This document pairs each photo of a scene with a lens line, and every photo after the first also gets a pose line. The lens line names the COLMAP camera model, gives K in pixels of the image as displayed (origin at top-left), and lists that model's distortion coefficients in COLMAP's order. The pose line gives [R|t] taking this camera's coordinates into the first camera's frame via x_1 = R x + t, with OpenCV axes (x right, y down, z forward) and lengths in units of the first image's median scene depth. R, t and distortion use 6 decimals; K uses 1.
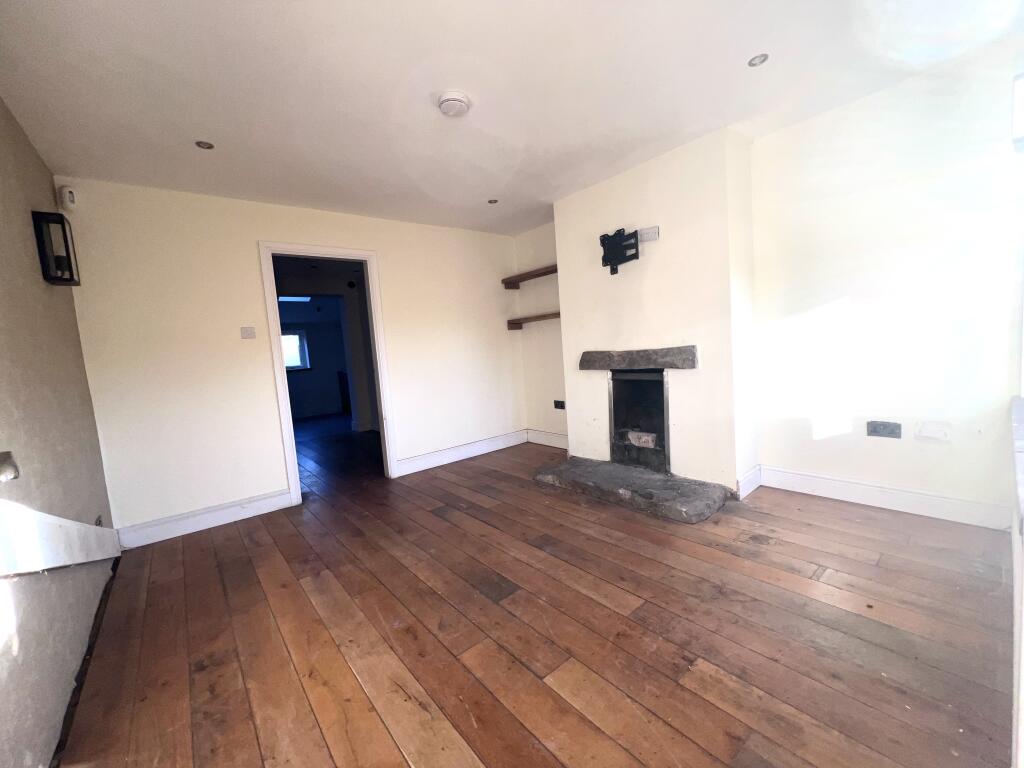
lens RADIAL K [[410.3, 0, 510.5], [0, 410.3, 384.1], [0, 0, 1]] dist [-0.001430, 0.000319]
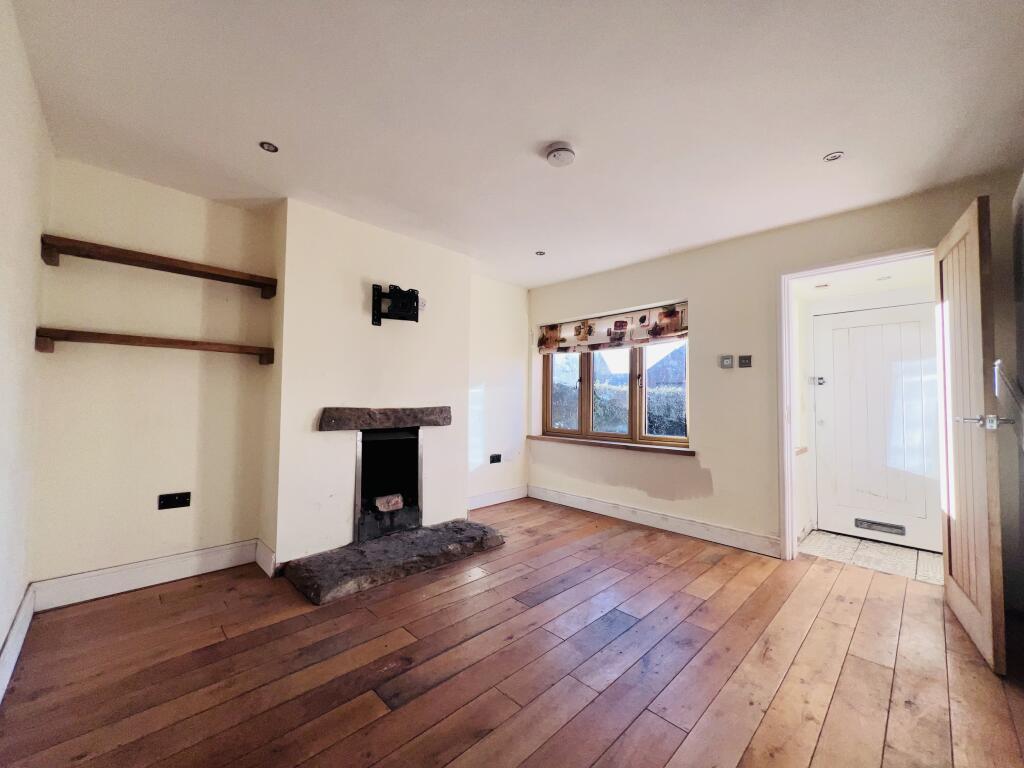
lens RADIAL K [[410.3, 0, 510.5], [0, 410.3, 384.7], [0, 0, 1]] dist [-0.001430, 0.000319]
pose [[-0.084456, 0.106938, 0.990672, -0.704375], [0.081344, 0.991646, -0.100108, -0.018810], [-0.993101, 0.072131, -0.092449, 0.829552]]
